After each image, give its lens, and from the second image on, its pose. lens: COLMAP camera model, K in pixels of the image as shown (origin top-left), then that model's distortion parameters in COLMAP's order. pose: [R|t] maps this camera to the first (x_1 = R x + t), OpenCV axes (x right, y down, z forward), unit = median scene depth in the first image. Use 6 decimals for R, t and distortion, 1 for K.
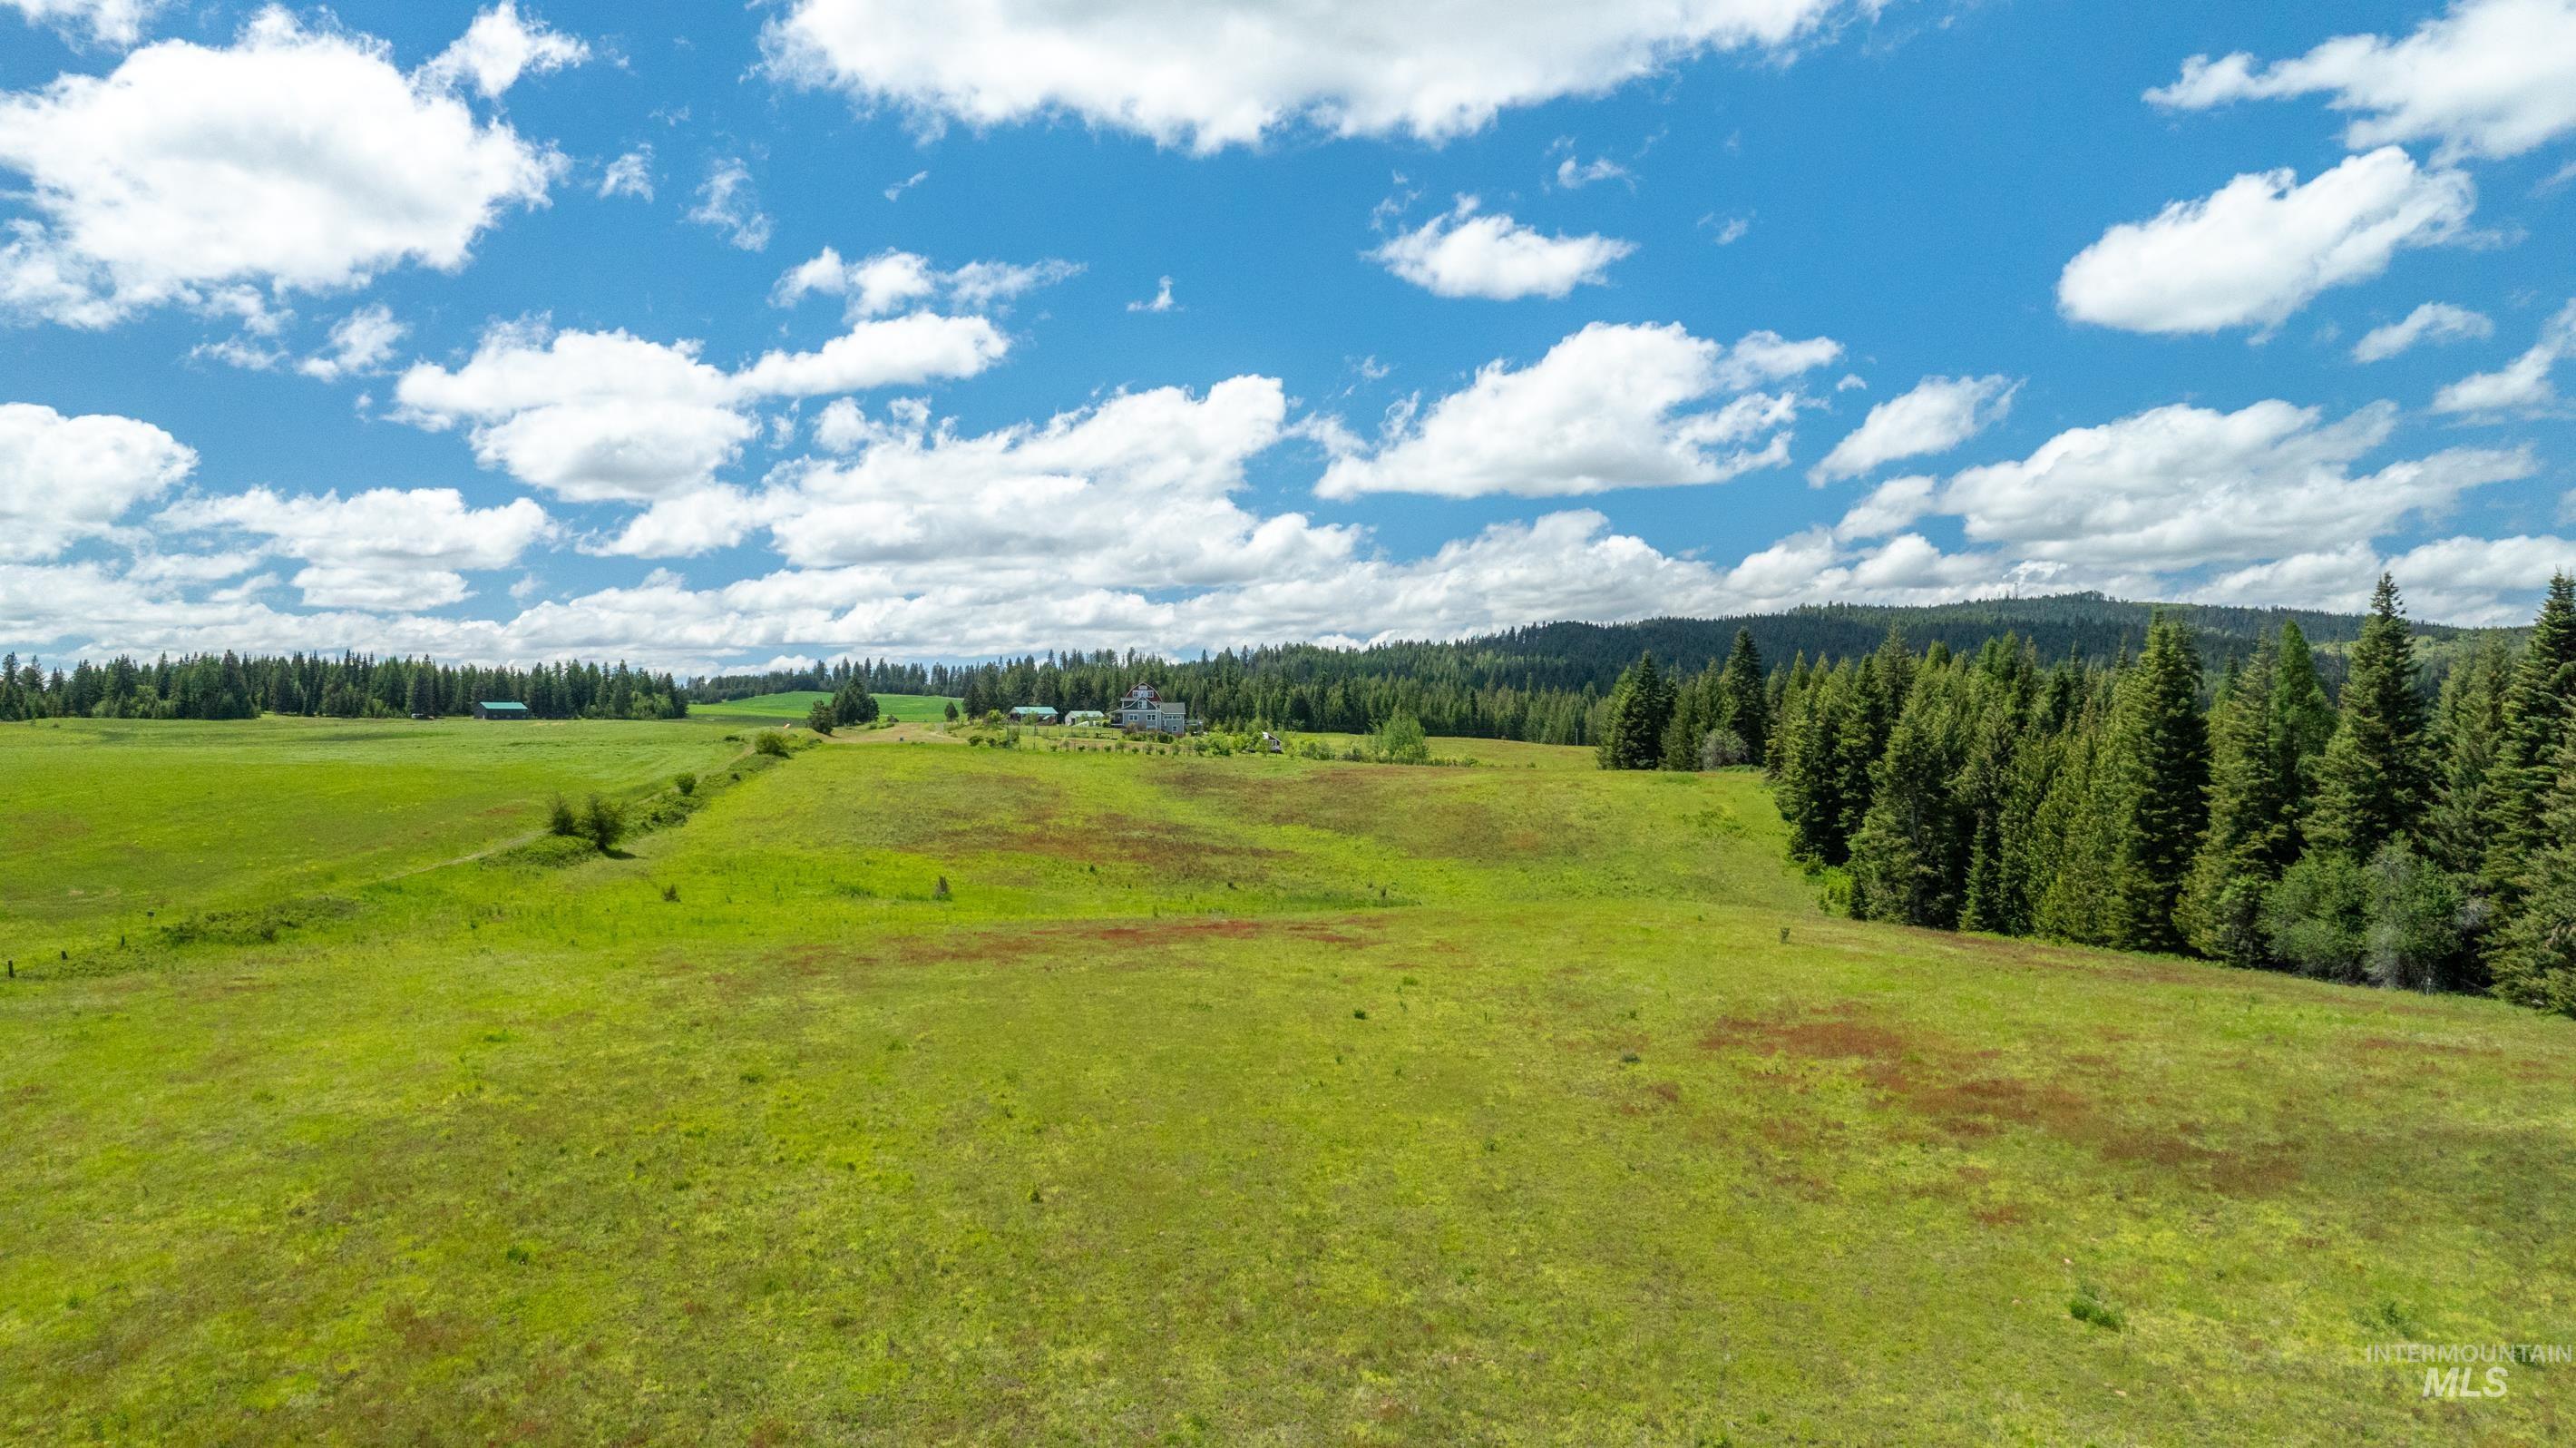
lens RADIAL K [[1813.3, 0, 1284.7], [0, 1813.3, 719.1], [0, 0, 1]] dist [-0.036430, 0.058968]
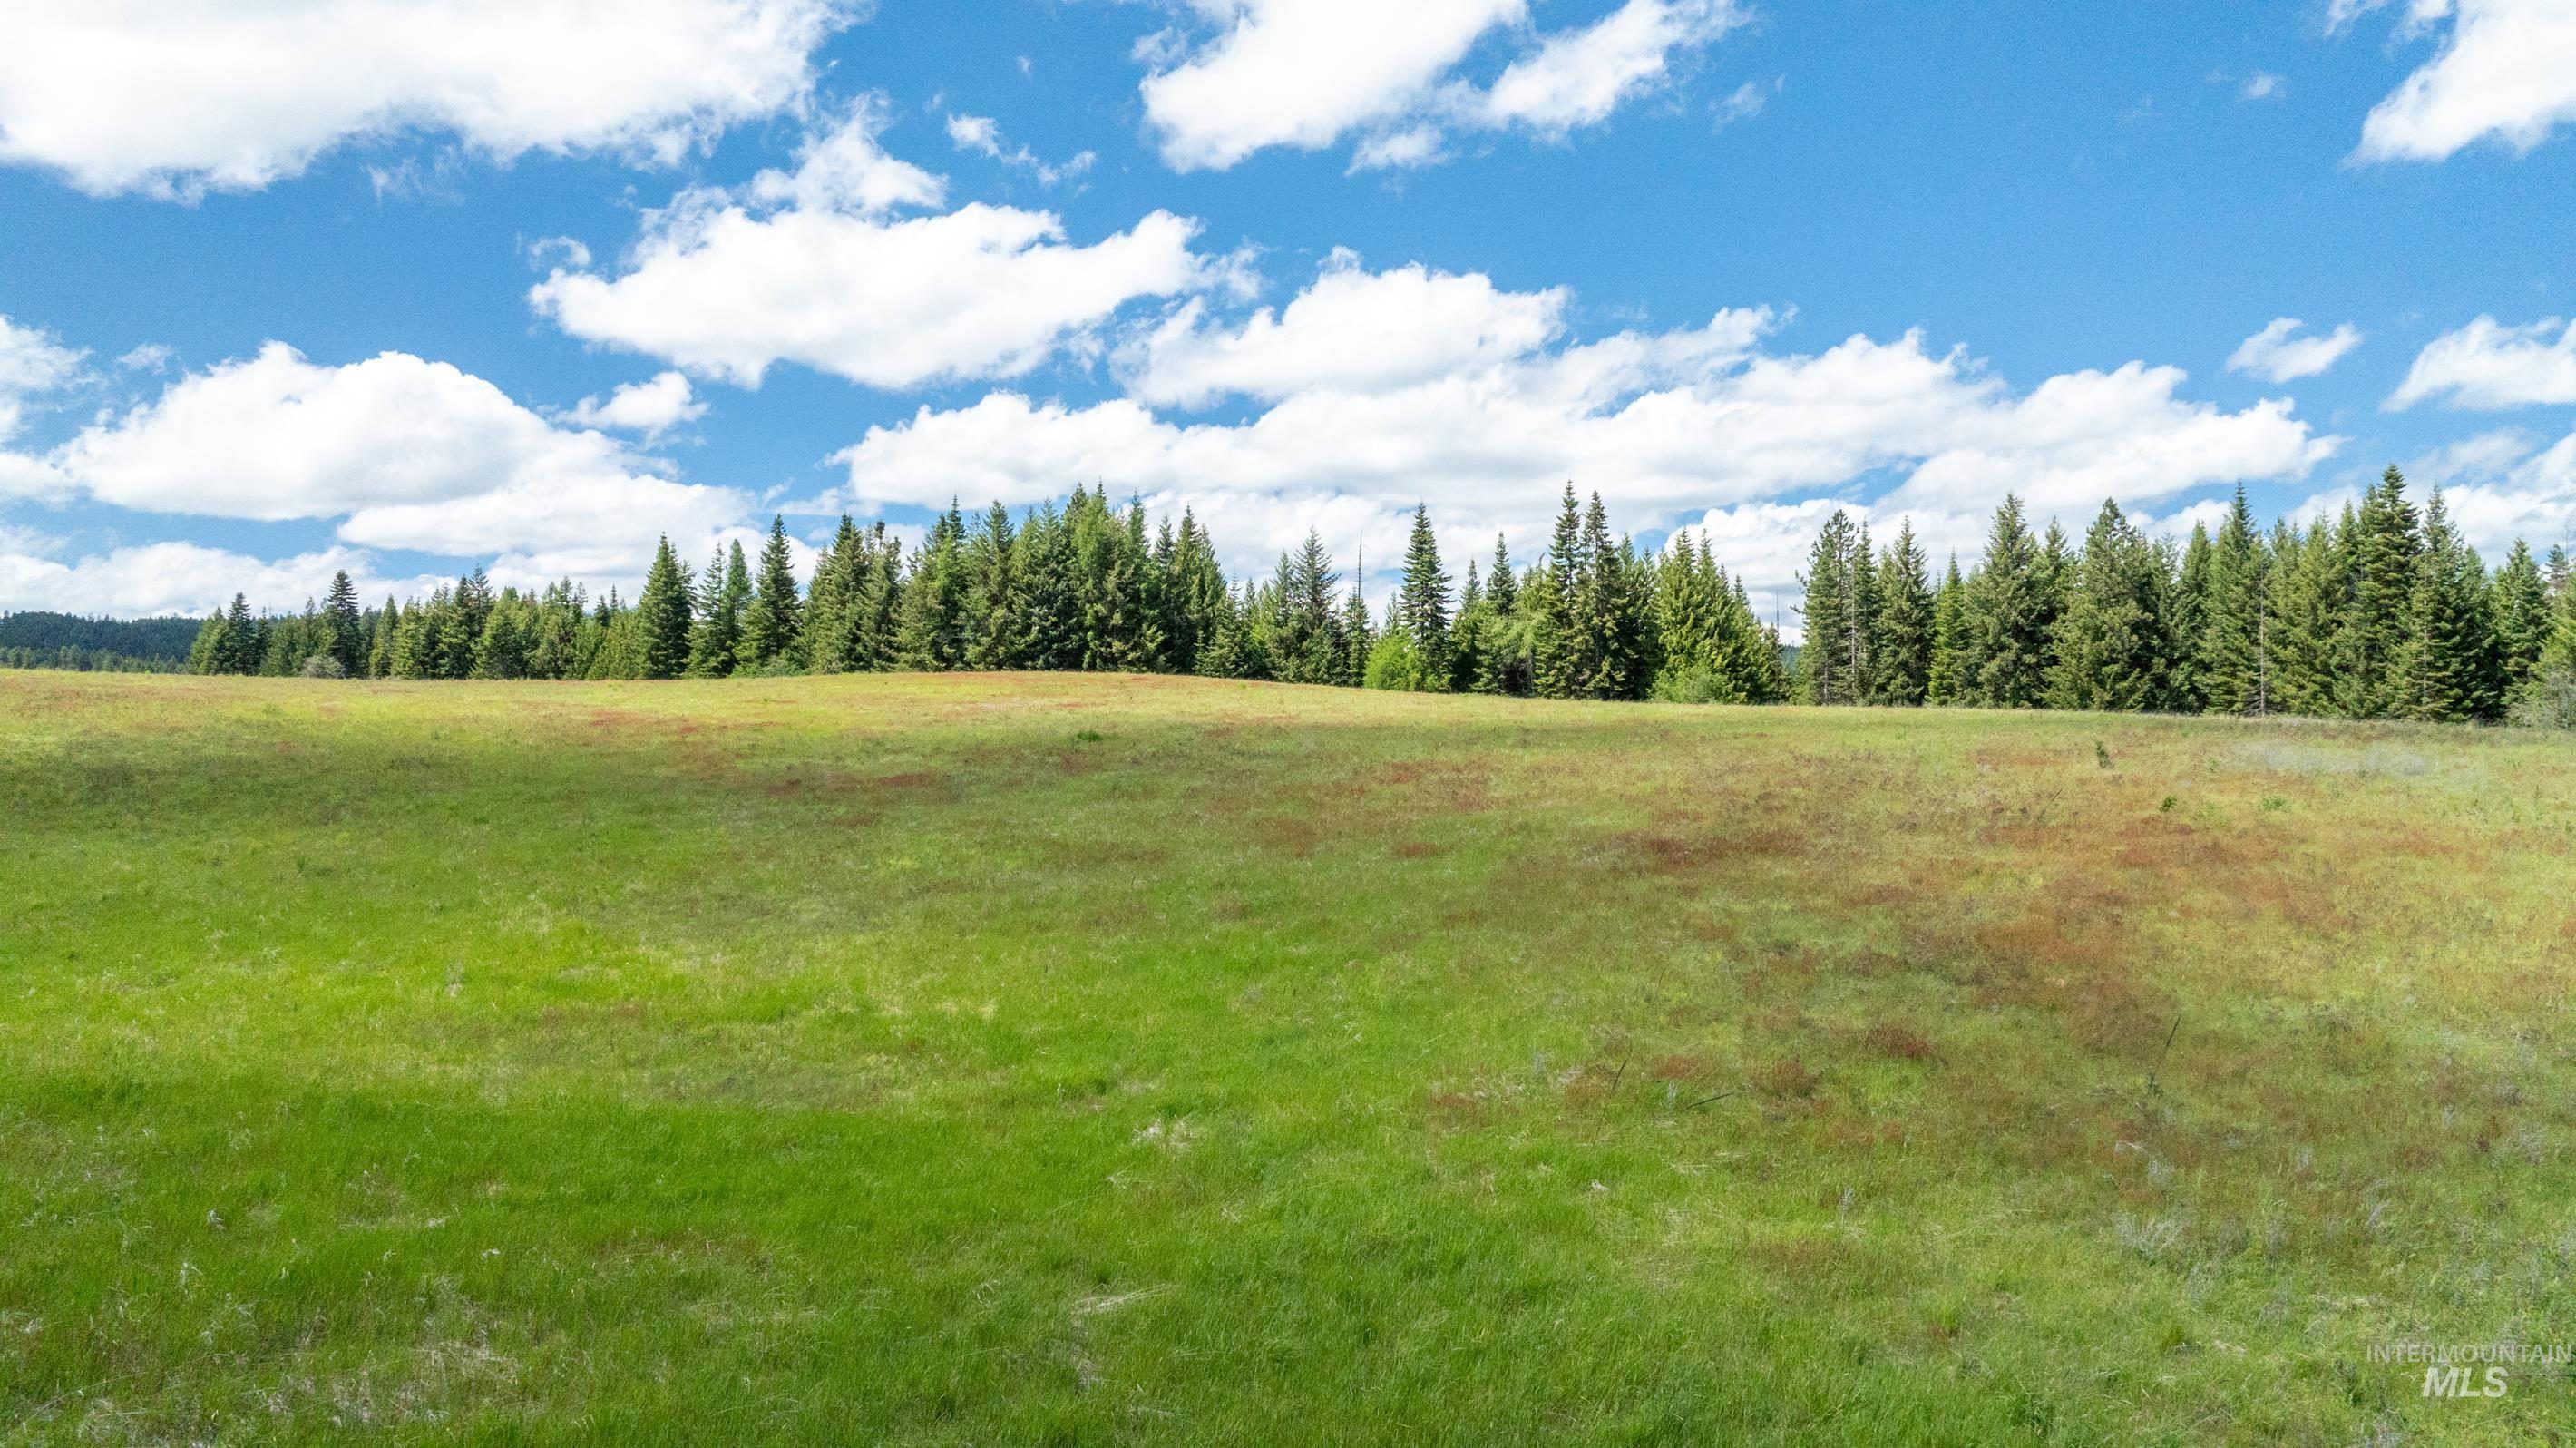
lens RADIAL K [[1813.3, 0, 1307.4], [0, 1813.3, 728.0], [0, 0, 1]] dist [-0.036430, 0.058968]
pose [[0.714559, 0.005066, 0.699557, -0.052614], [0.000693, 0.999968, -0.007949, 0.027675], [-0.699575, 0.006165, 0.714532, -0.125241]]
